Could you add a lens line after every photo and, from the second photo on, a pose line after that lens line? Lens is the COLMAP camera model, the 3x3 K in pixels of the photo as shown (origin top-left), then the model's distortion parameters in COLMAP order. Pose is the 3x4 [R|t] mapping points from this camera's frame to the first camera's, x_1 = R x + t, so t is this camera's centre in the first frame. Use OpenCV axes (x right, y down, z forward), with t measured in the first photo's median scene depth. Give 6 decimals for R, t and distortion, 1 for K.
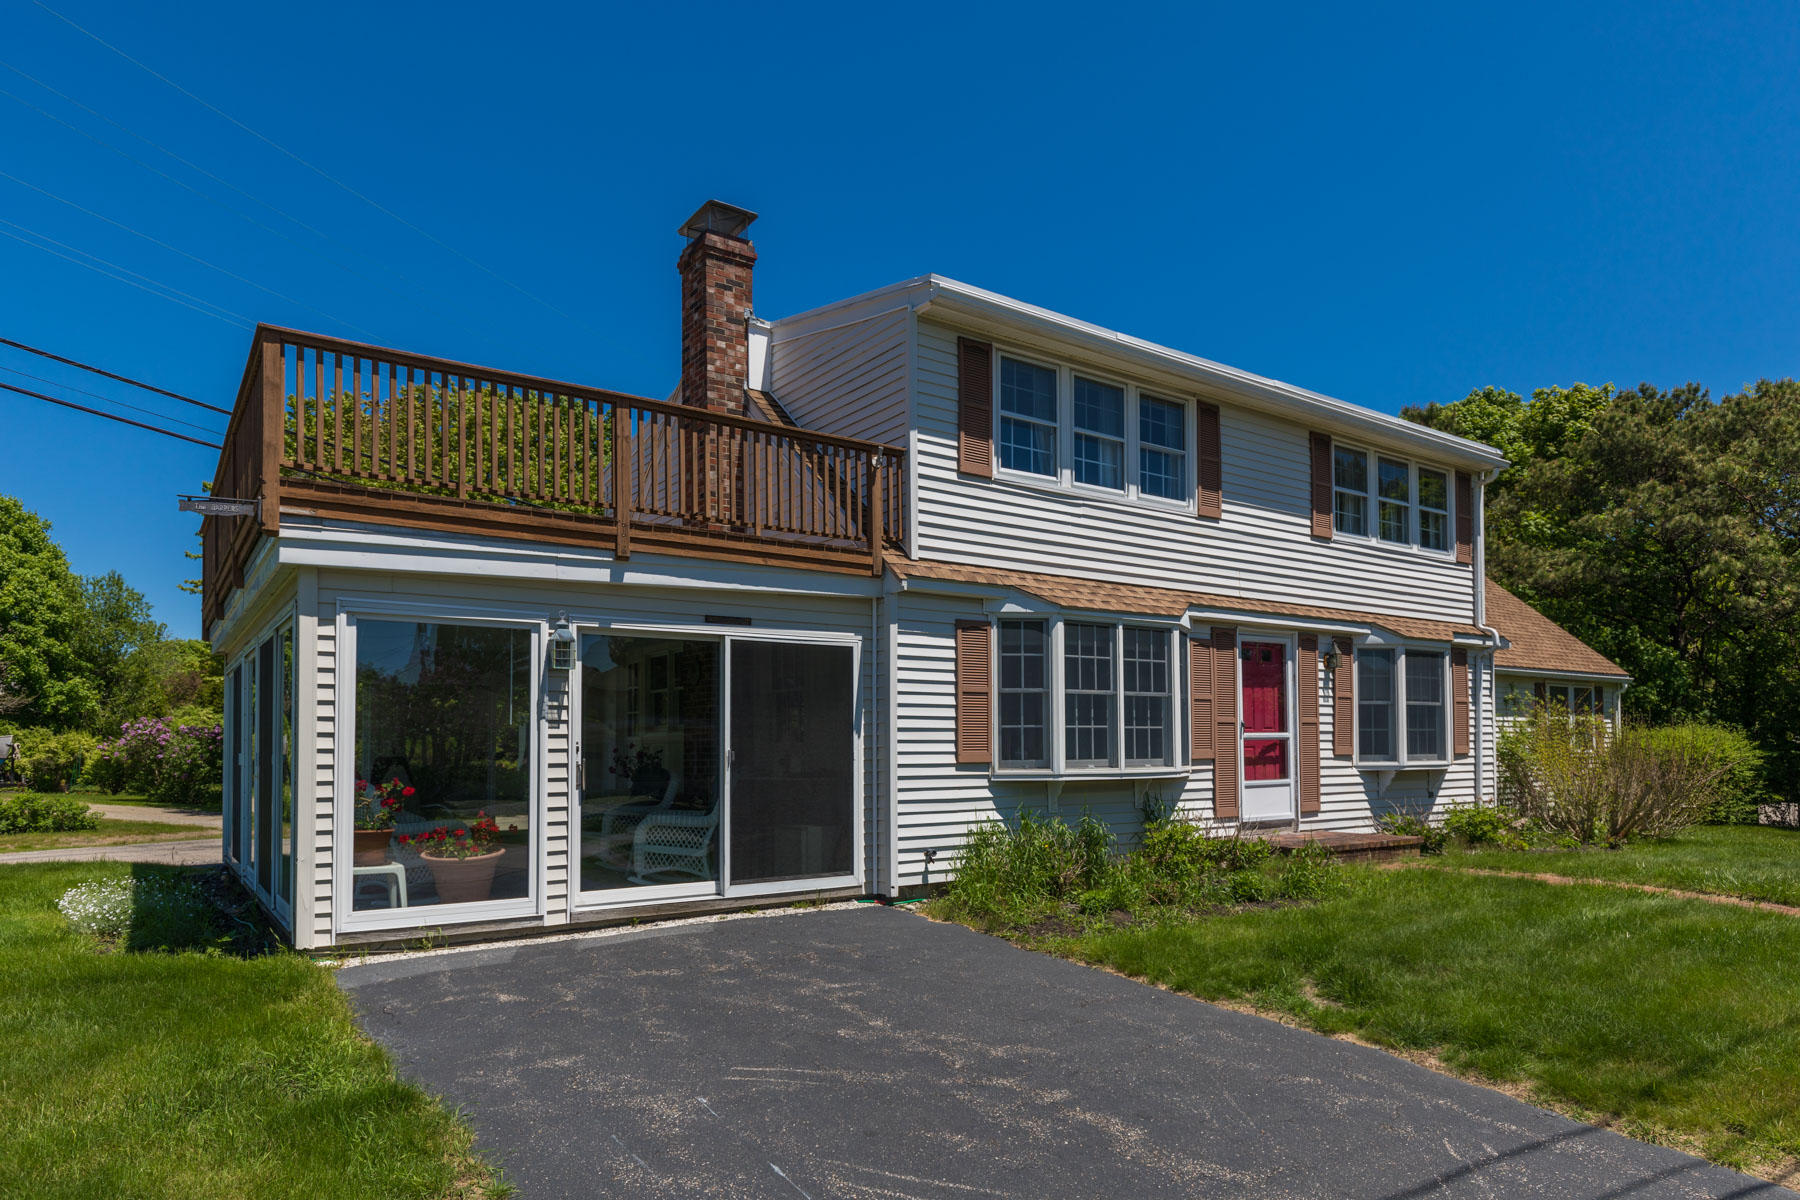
lens RADIAL K [[1082.5, 0, 903.9], [0, 1082.5, 733.9], [0, 0, 1]] dist [0.001739, -0.000366]
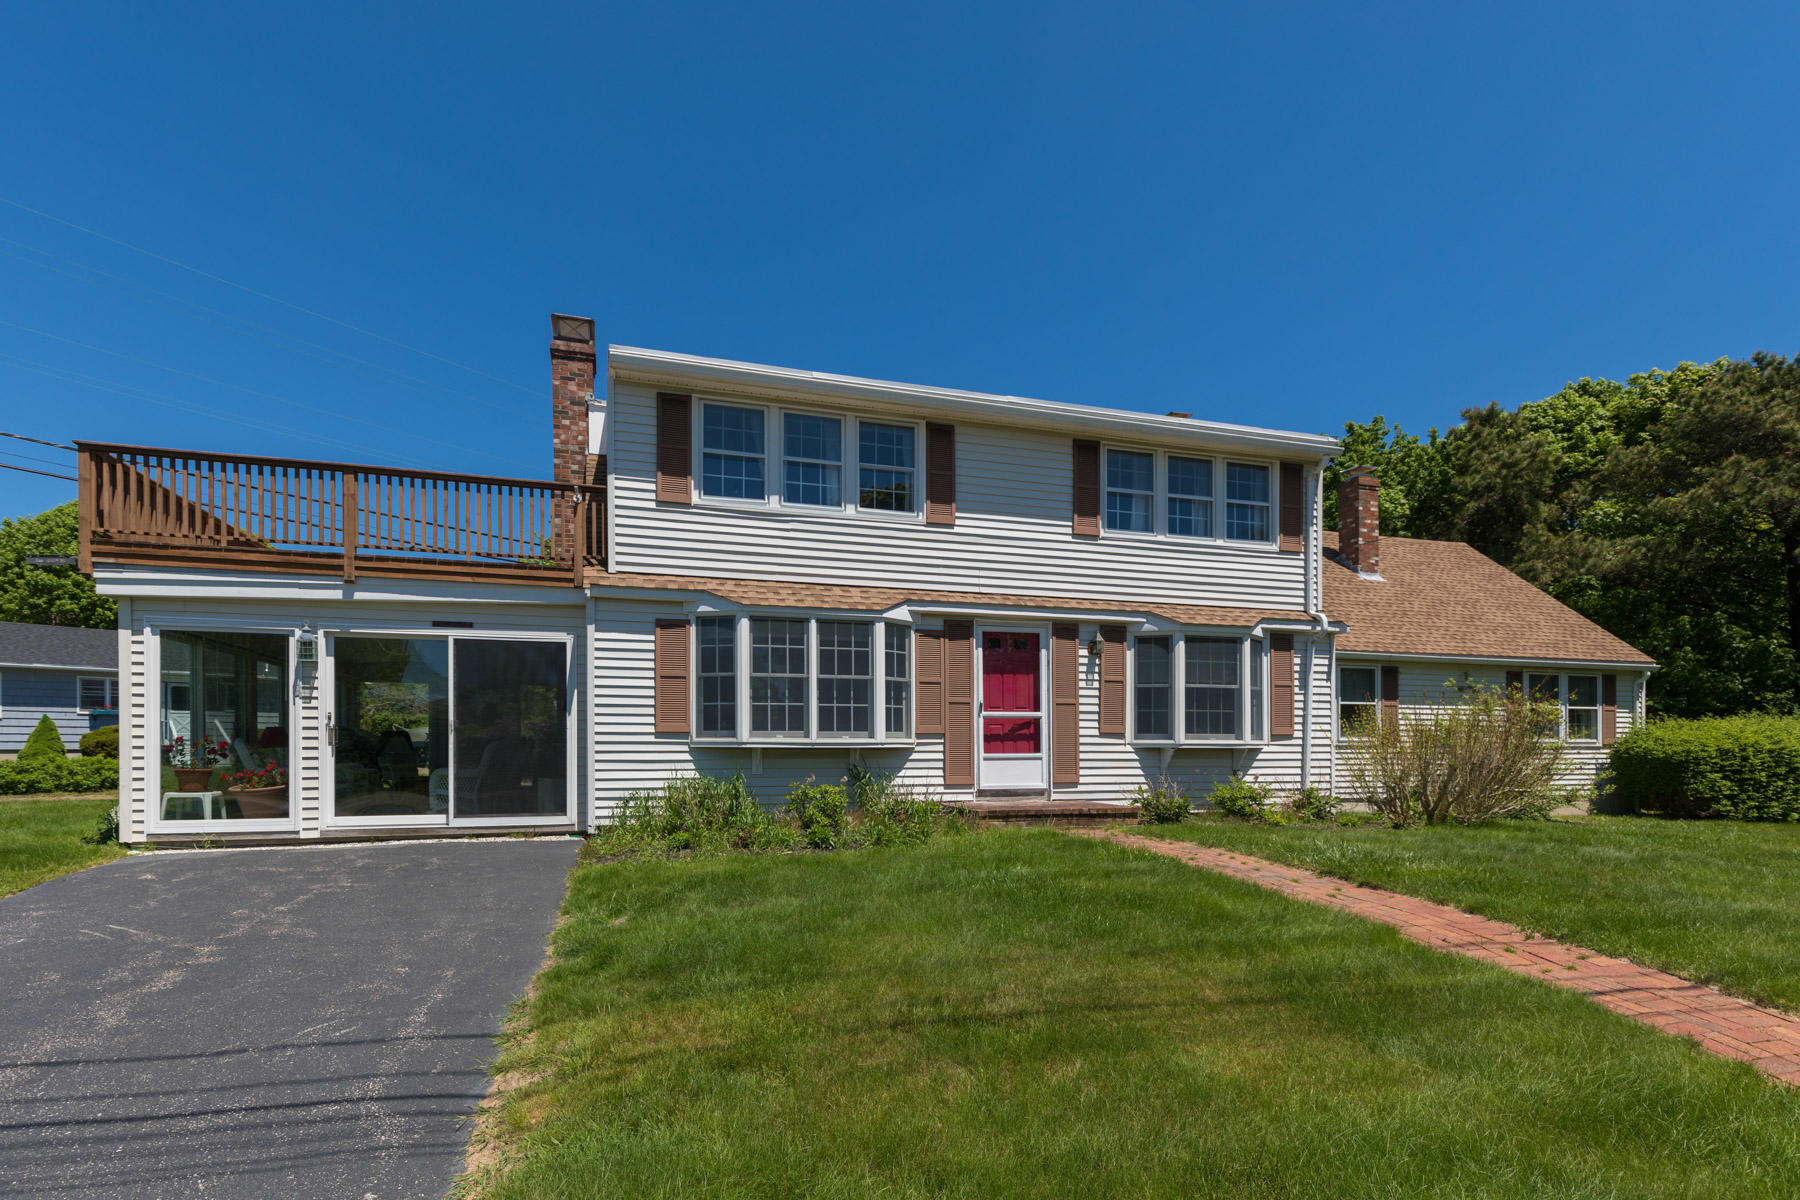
lens RADIAL K [[841.5, 0, 897.0], [0, 841.5, 762.6], [0, 0, 1]] dist [0.001632, -0.000130]
pose [[0.944385, 0.012948, -0.328588, 0.565289], [-0.002614, 0.999488, 0.031873, 0.026570], [0.328833, -0.029242, 0.943935, 0.139213]]
